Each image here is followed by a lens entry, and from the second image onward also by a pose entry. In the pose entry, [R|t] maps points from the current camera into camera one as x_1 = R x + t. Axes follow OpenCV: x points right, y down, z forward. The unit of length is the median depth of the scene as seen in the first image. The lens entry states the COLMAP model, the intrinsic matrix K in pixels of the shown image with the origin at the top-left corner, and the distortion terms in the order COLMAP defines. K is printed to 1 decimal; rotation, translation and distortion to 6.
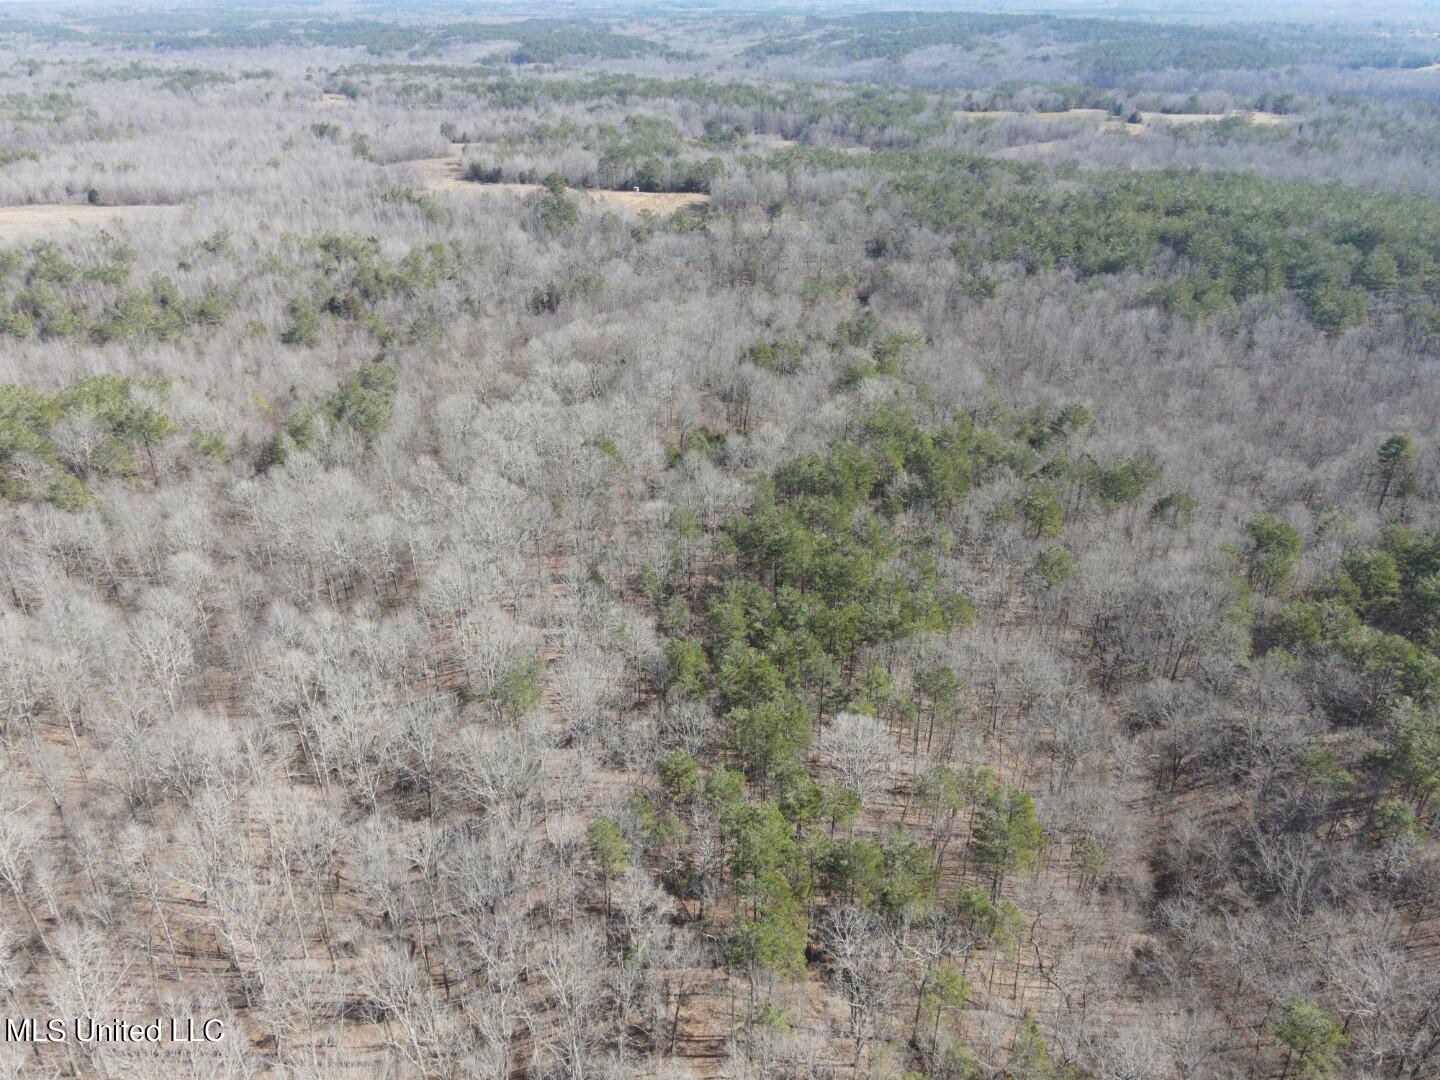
lens RADIAL K [[1028.5, 0, 720.0], [0, 1028.5, 540.0], [0, 0, 1]] dist [0.010625, -0.001639]
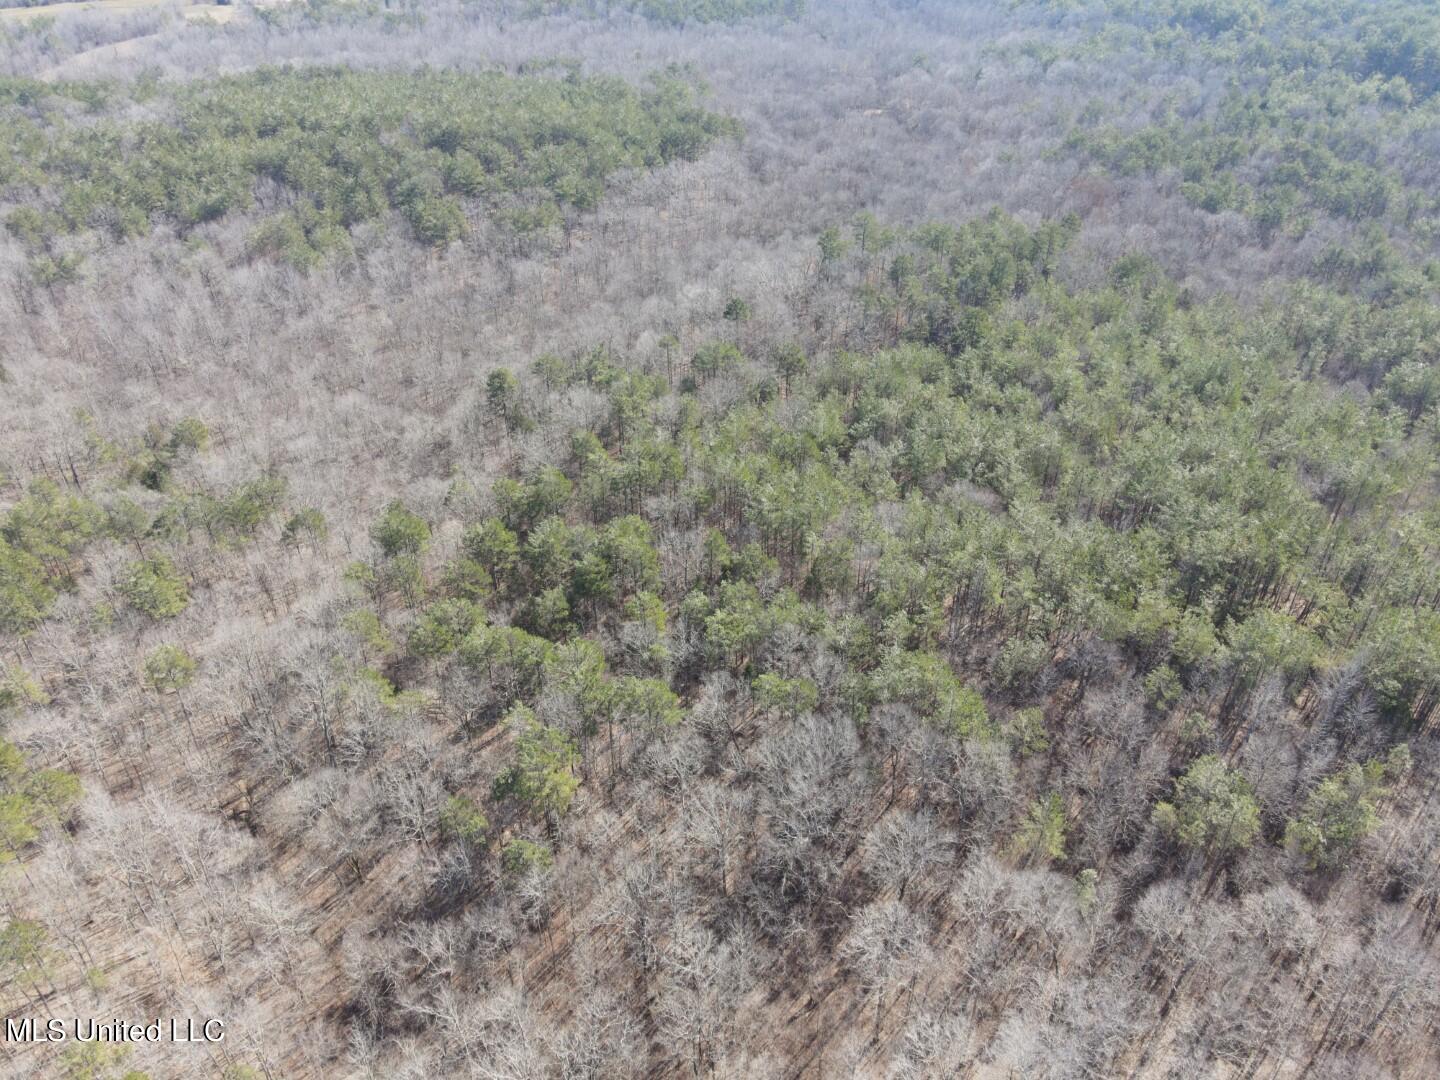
lens RADIAL K [[1028.5, 0, 720.0], [0, 1028.5, 540.0], [0, 0, 1]] dist [0.010625, -0.001639]
pose [[0.745196, -0.376780, 0.550200, 0.110107], [0.311058, 0.926219, 0.212980, -0.055671], [-0.589853, 0.012432, 0.807415, 0.012406]]
